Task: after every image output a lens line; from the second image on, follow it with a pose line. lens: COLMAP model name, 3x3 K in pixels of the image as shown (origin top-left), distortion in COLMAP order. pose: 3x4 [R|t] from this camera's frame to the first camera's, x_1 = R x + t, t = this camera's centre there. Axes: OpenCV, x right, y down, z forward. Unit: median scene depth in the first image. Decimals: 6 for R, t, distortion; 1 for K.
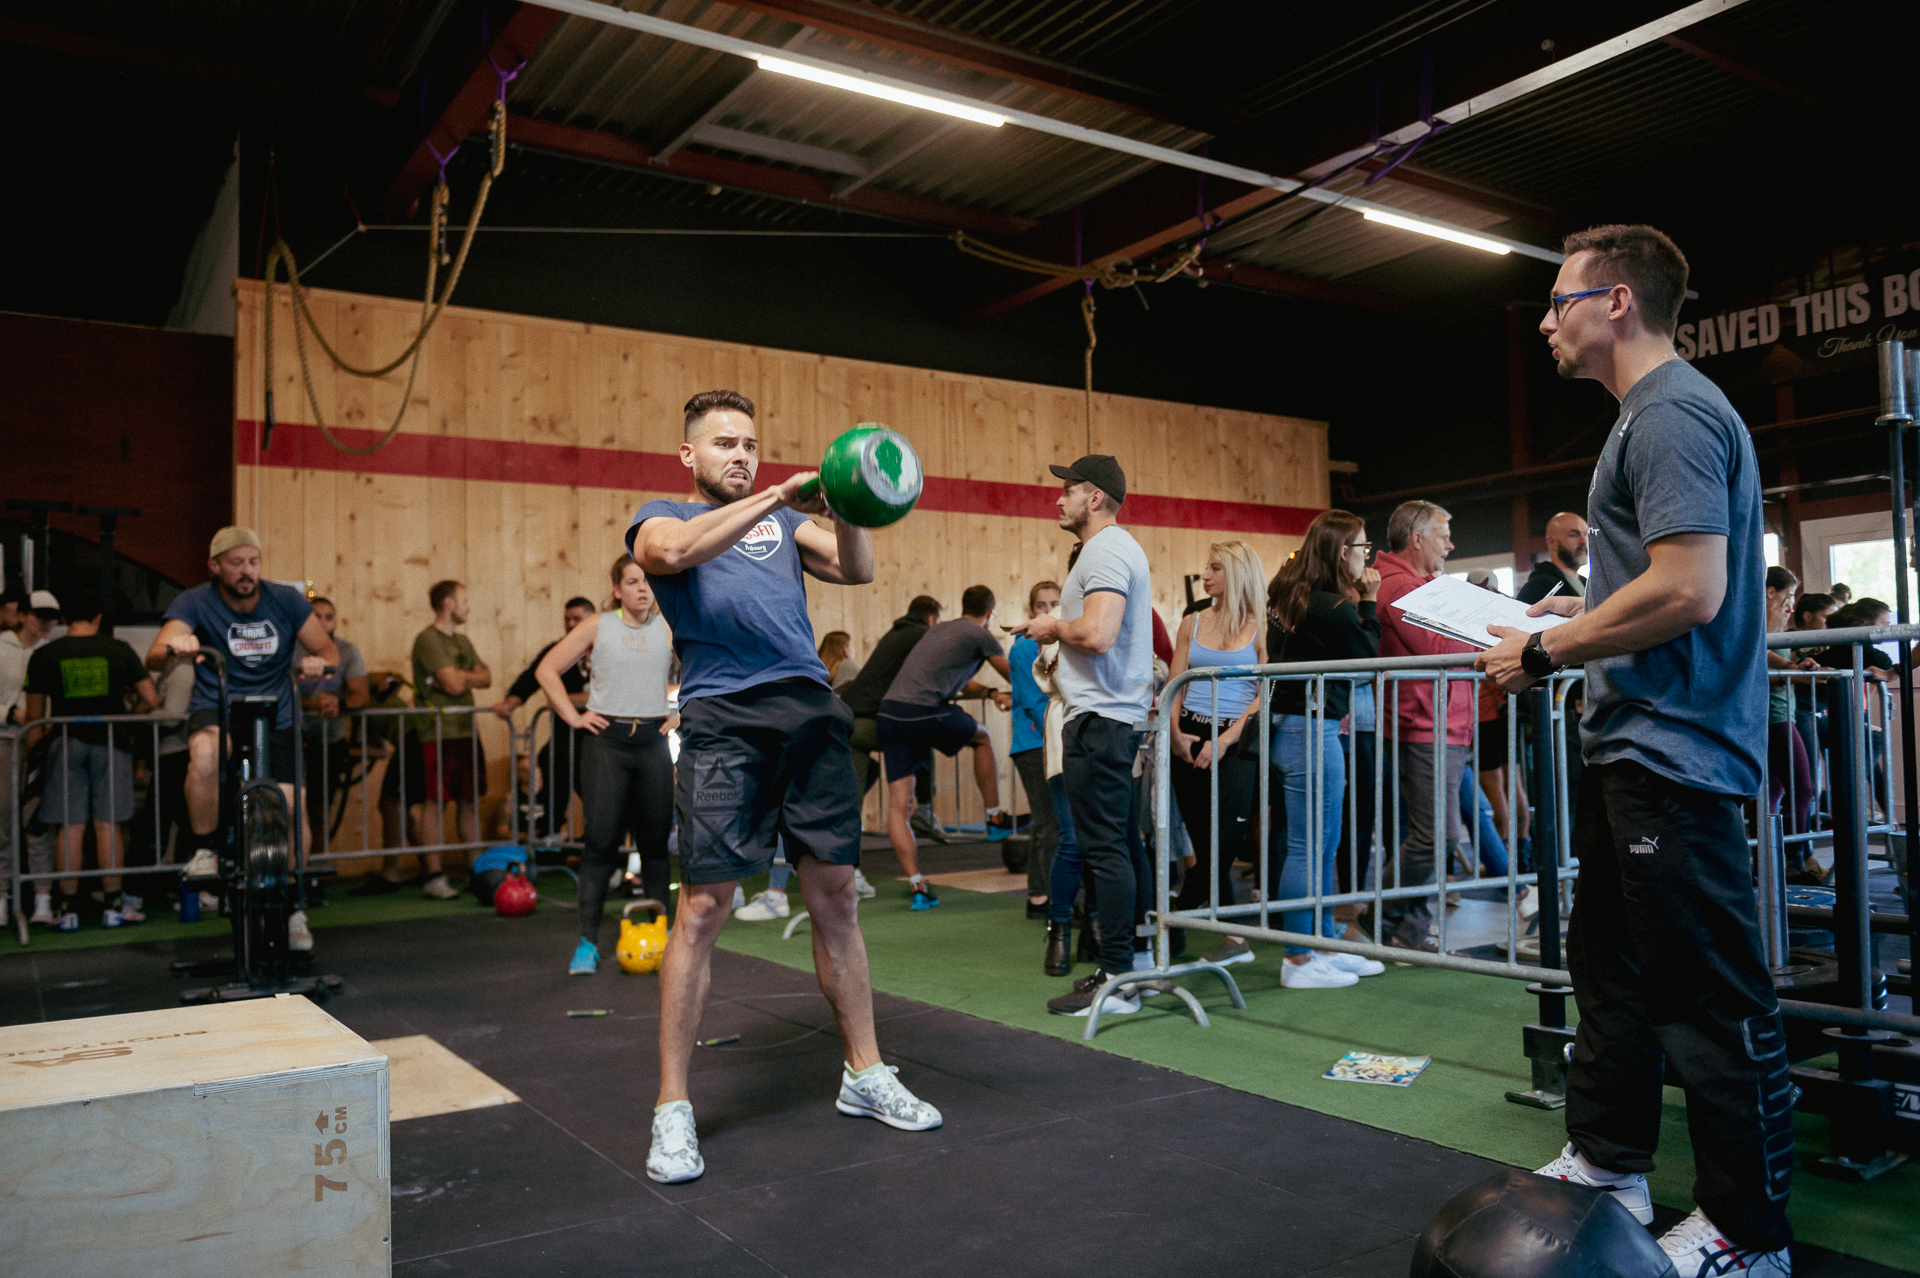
lens RADIAL K [[1469.6, 0, 953.8], [0, 1469.6, 652.1], [0, 0, 1]] dist [-0.025798, -0.008180]
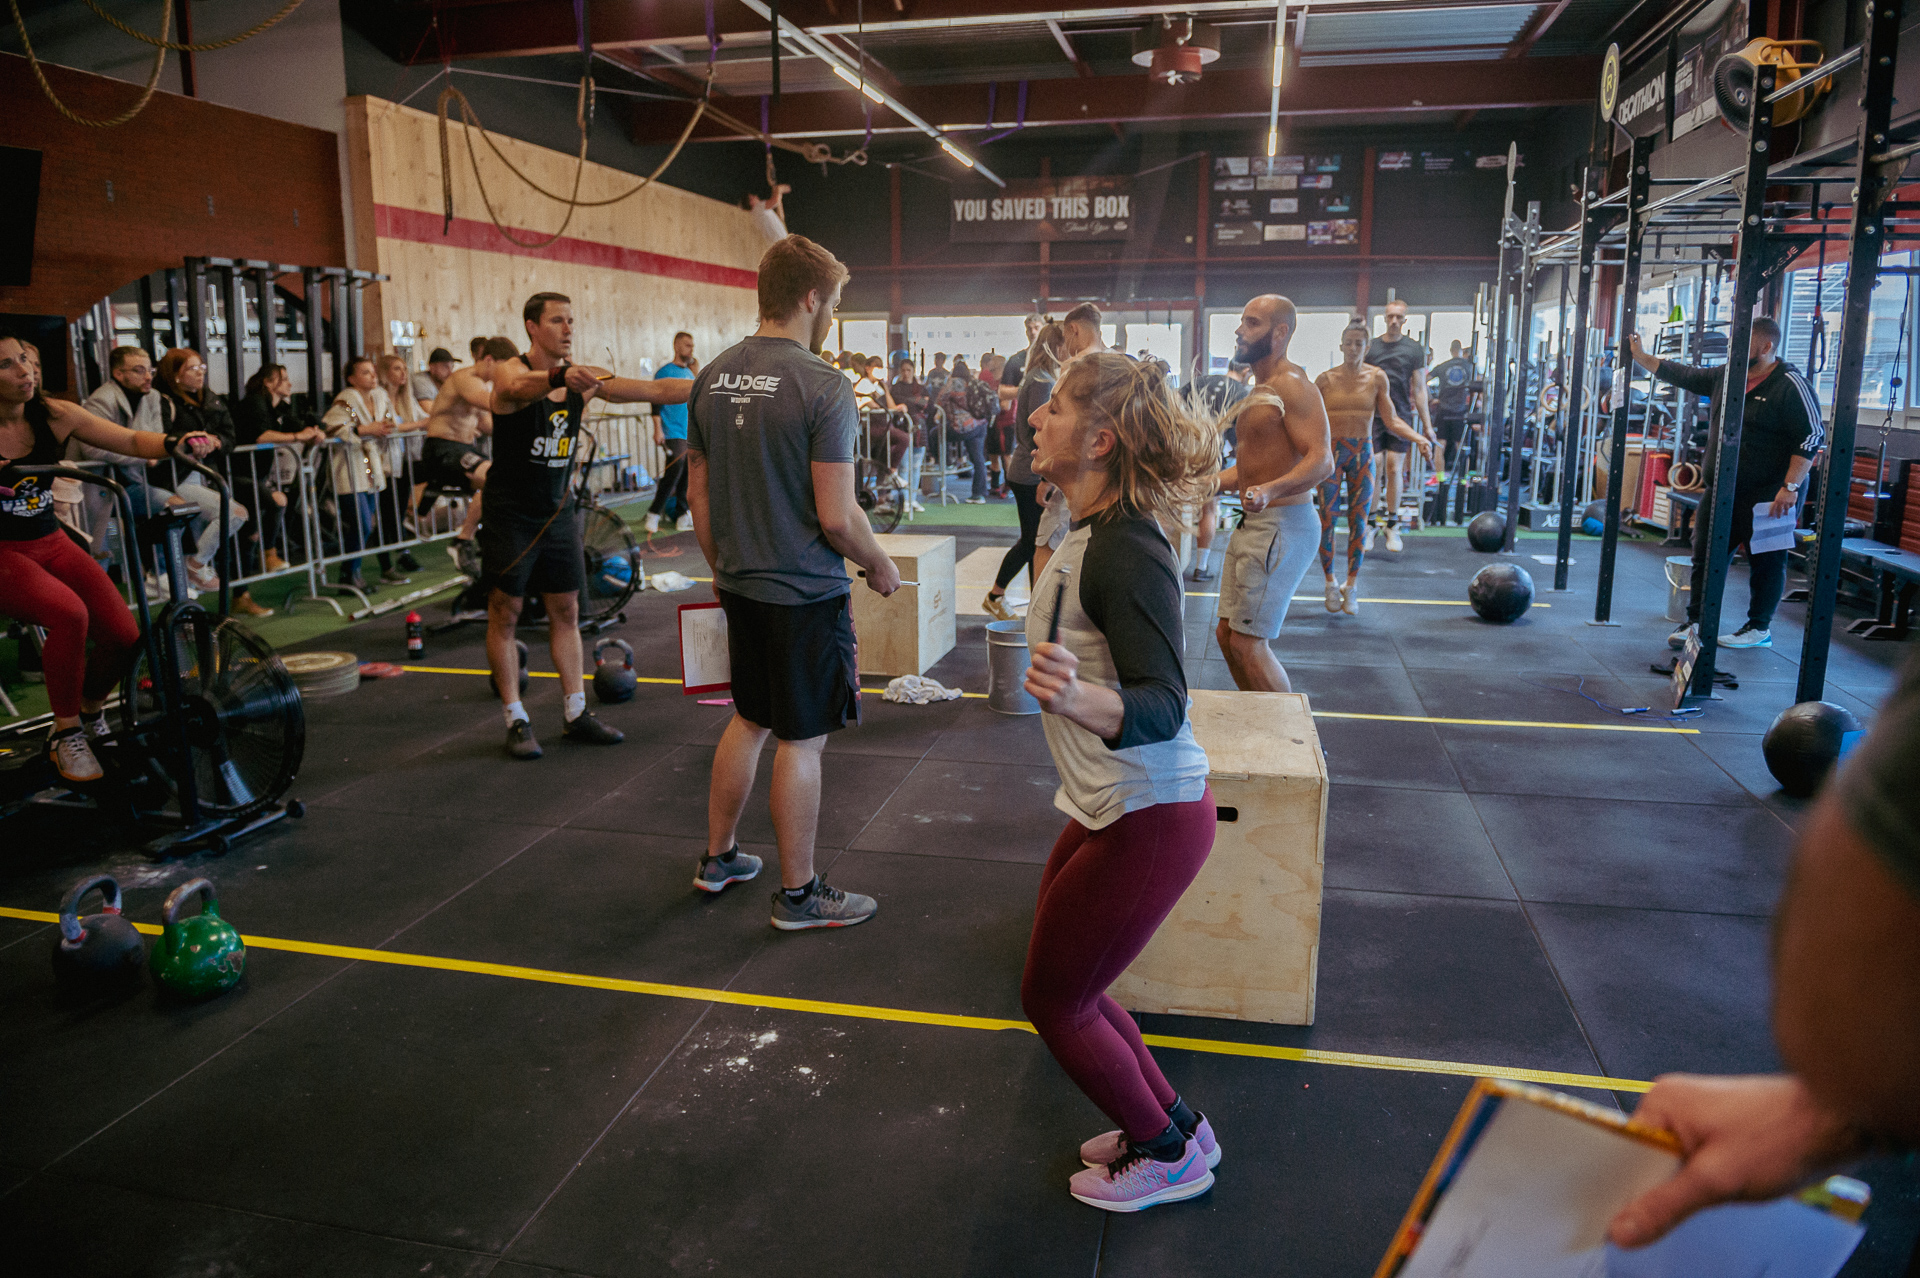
lens RADIAL K [[1305.4, 0, 961.6], [0, 1305.4, 645.1], [0, 0, 1]] dist [-0.038895, -0.008546]
pose [[0.723249, -0.117678, 0.680487, -0.859320], [-0.057136, 0.971800, 0.228782, -0.054889], [-0.688220, -0.204347, 0.696129, -0.290695]]
